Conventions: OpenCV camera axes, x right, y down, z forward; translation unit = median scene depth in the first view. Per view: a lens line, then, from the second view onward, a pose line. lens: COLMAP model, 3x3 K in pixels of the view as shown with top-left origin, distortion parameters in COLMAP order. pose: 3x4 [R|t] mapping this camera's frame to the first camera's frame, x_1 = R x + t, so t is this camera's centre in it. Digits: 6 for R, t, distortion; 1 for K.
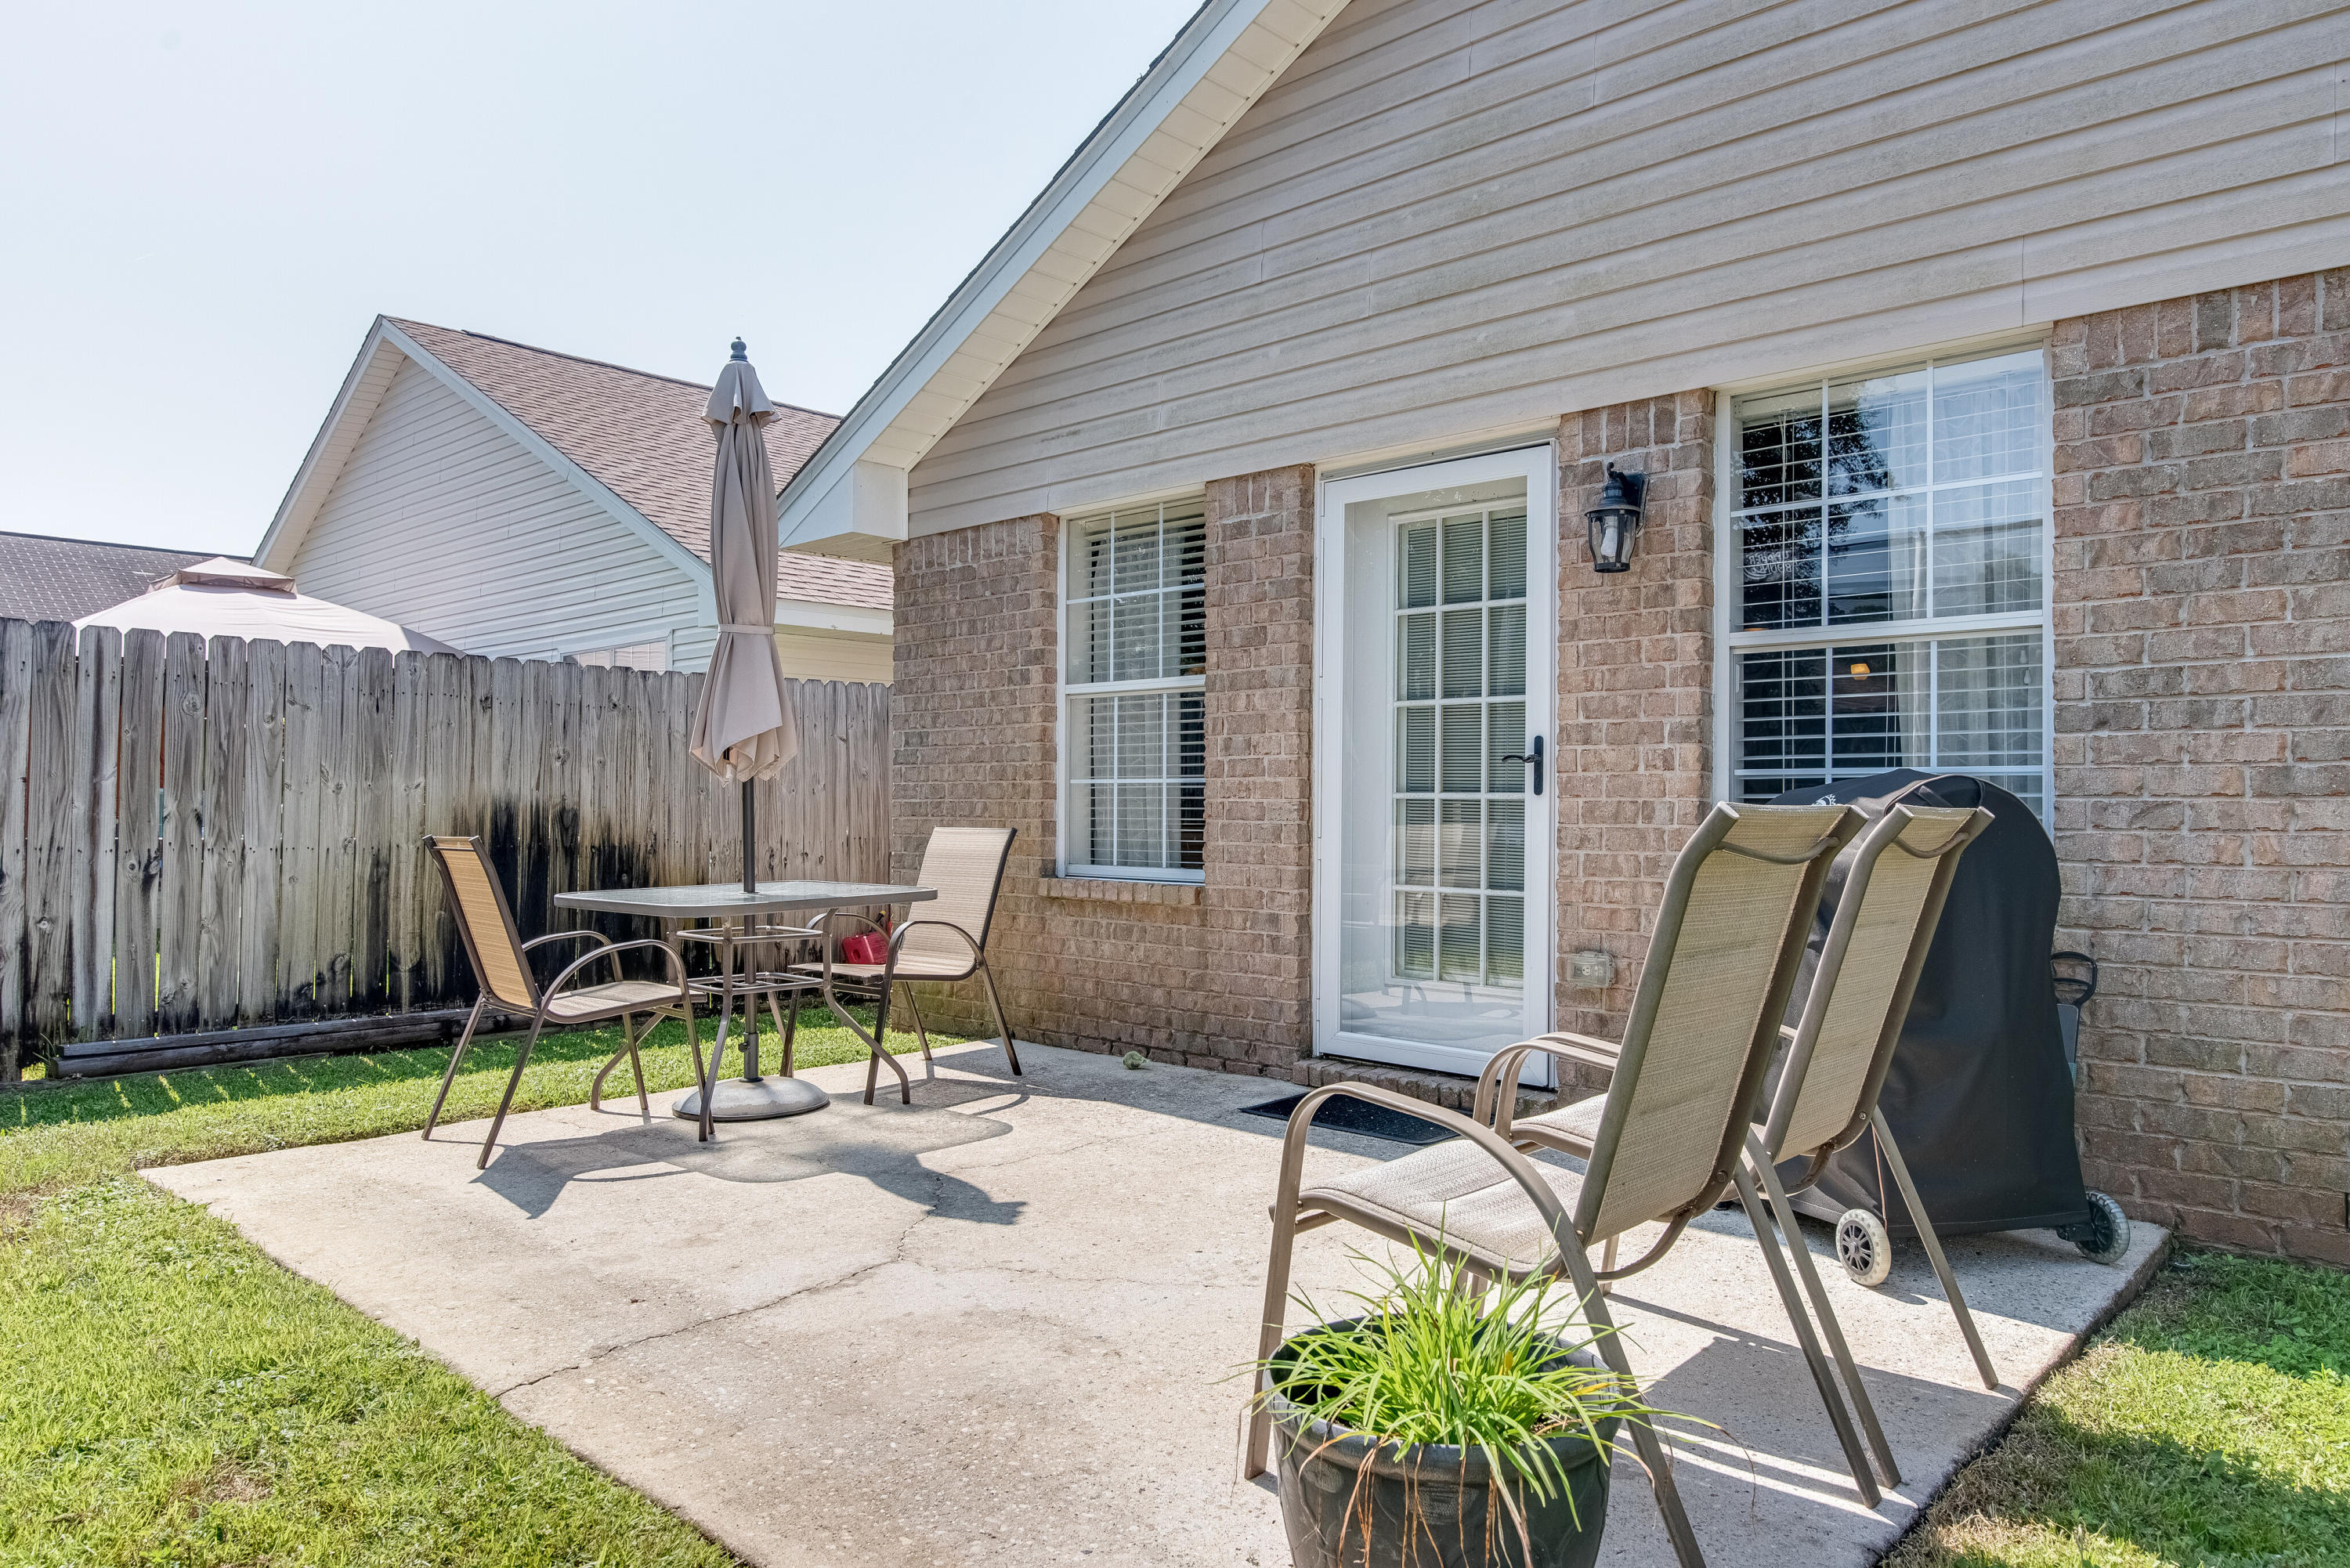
lens RADIAL K [[1411.9, 0, 1196.4], [0, 1411.9, 792.8], [0, 0, 1]] dist [0.004007, 0.000107]
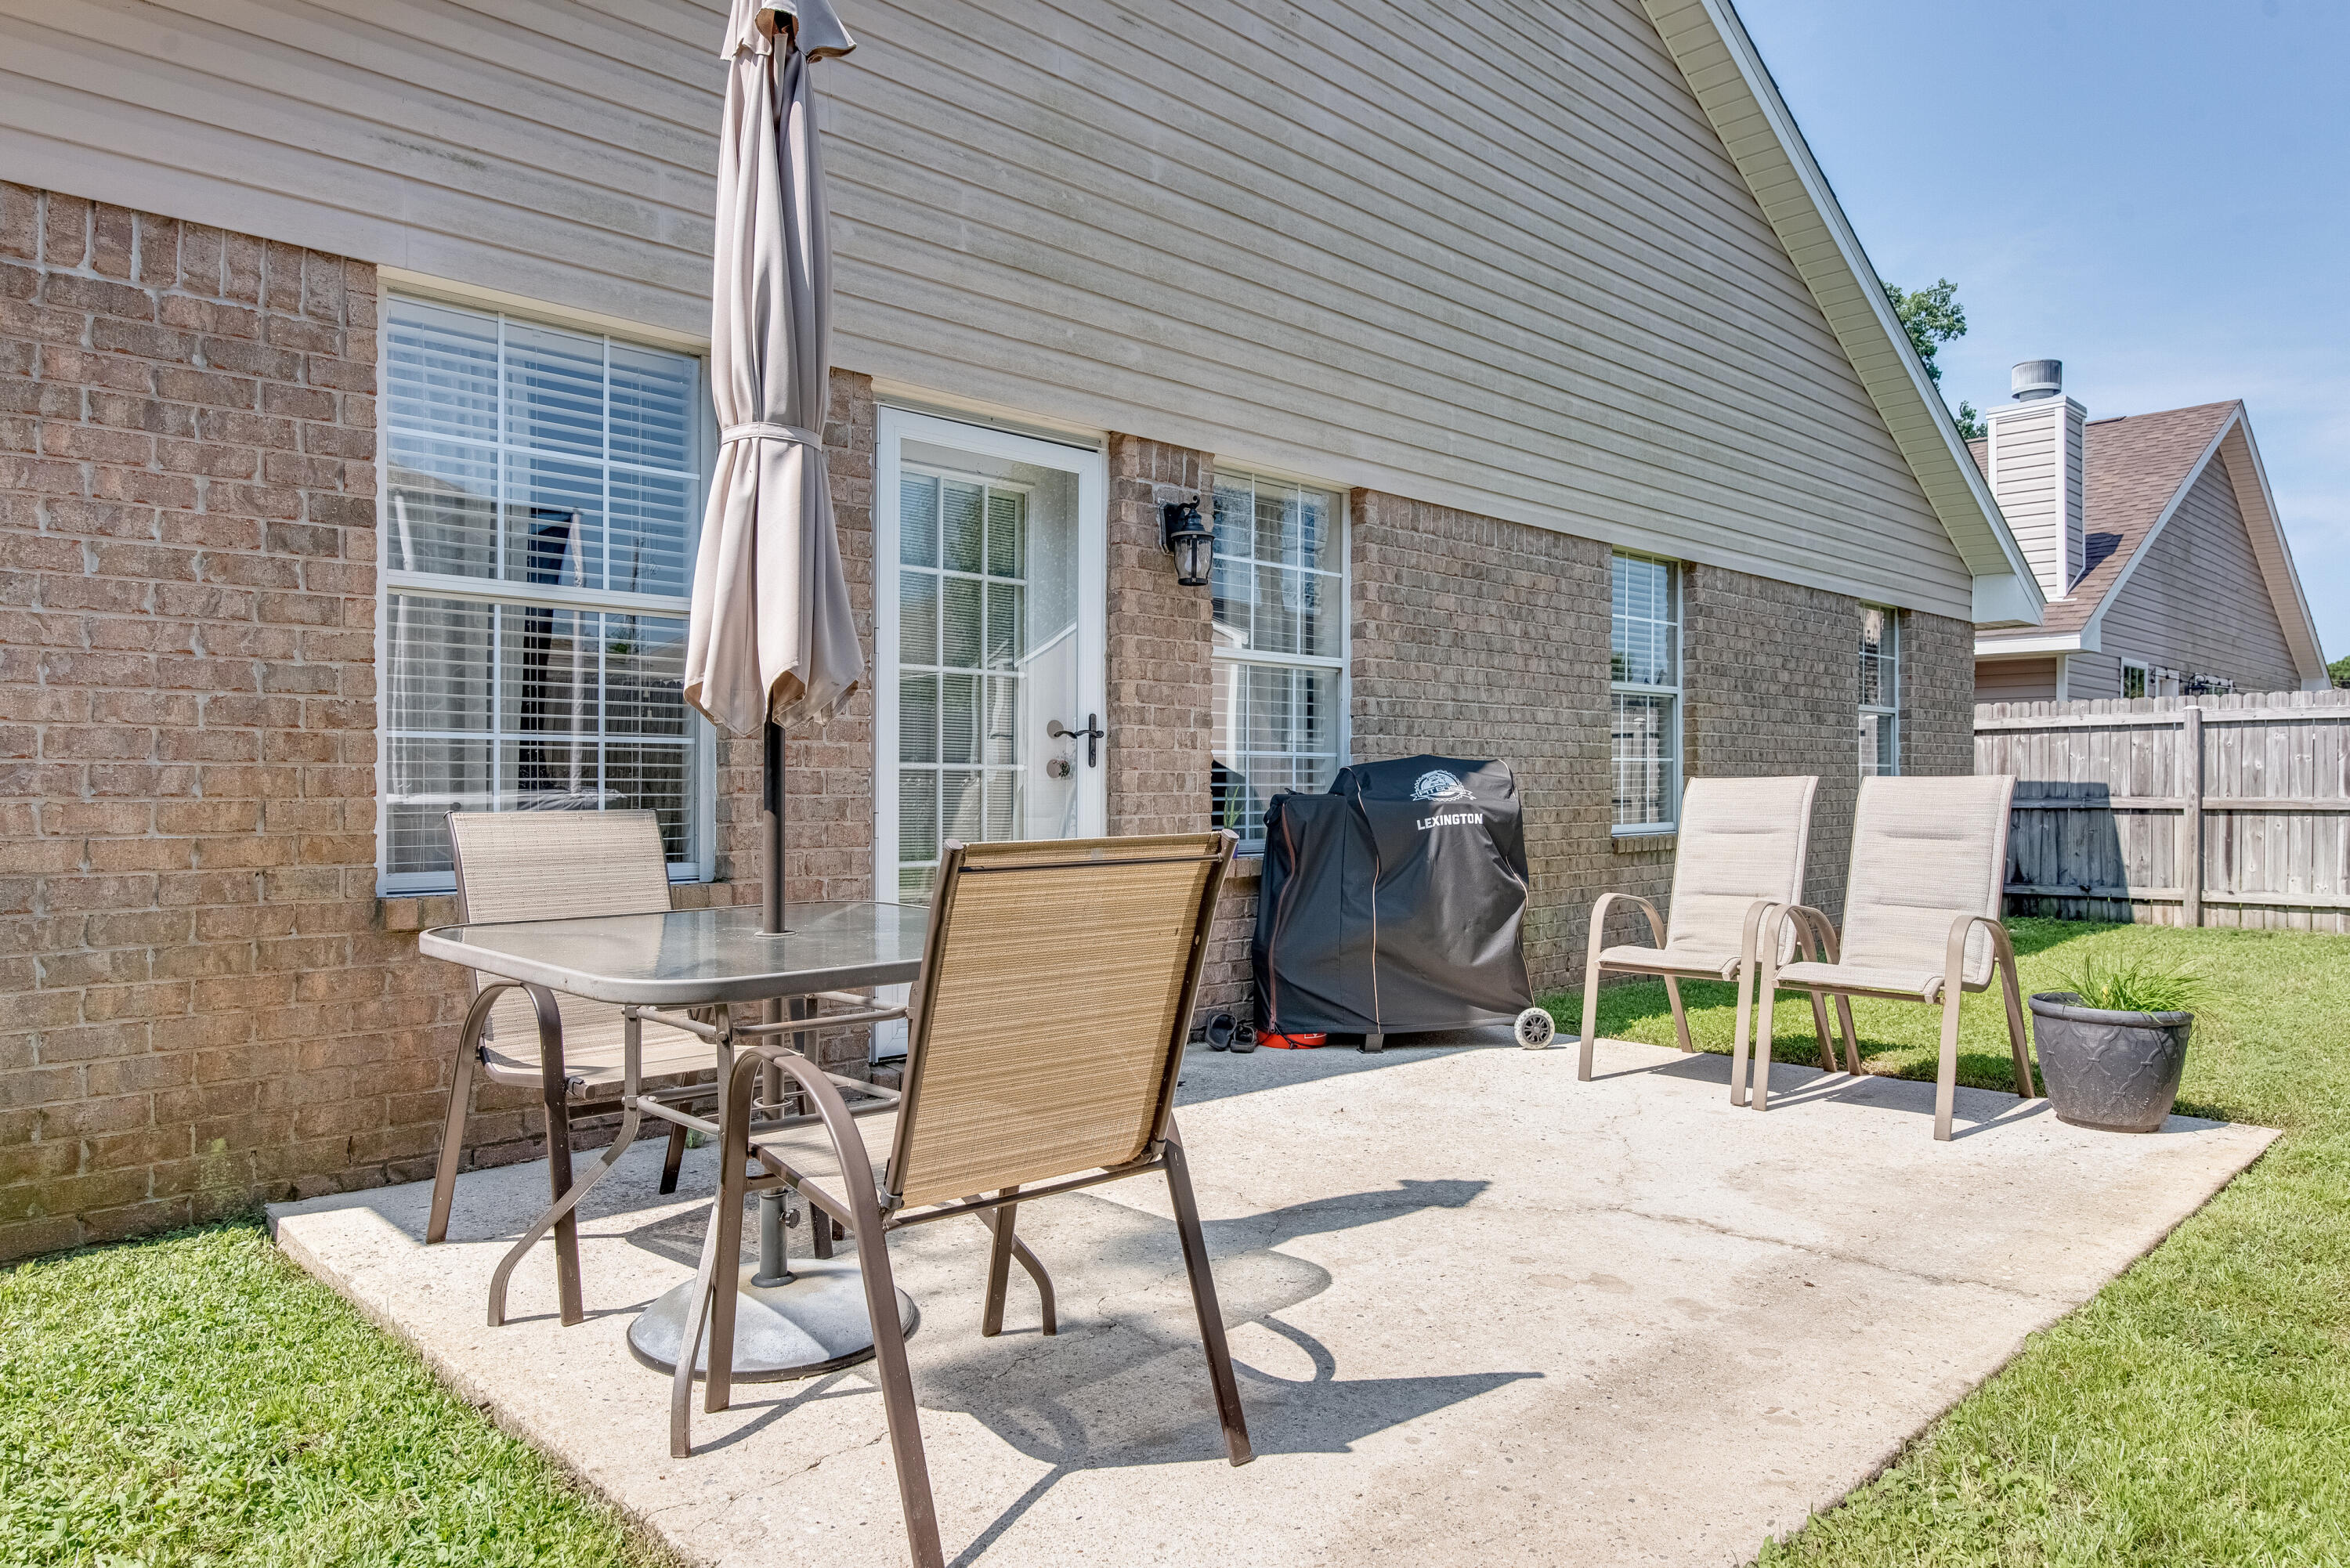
lens RADIAL K [[1411.9, 0, 1196.4], [0, 1411.9, 792.8], [0, 0, 1]] dist [0.004007, 0.000107]
pose [[0.108366, -0.010665, 0.994054, -0.914387], [-0.012099, 0.999854, 0.012046, 0.007989], [-0.994037, -0.013332, 0.108221, 0.855122]]
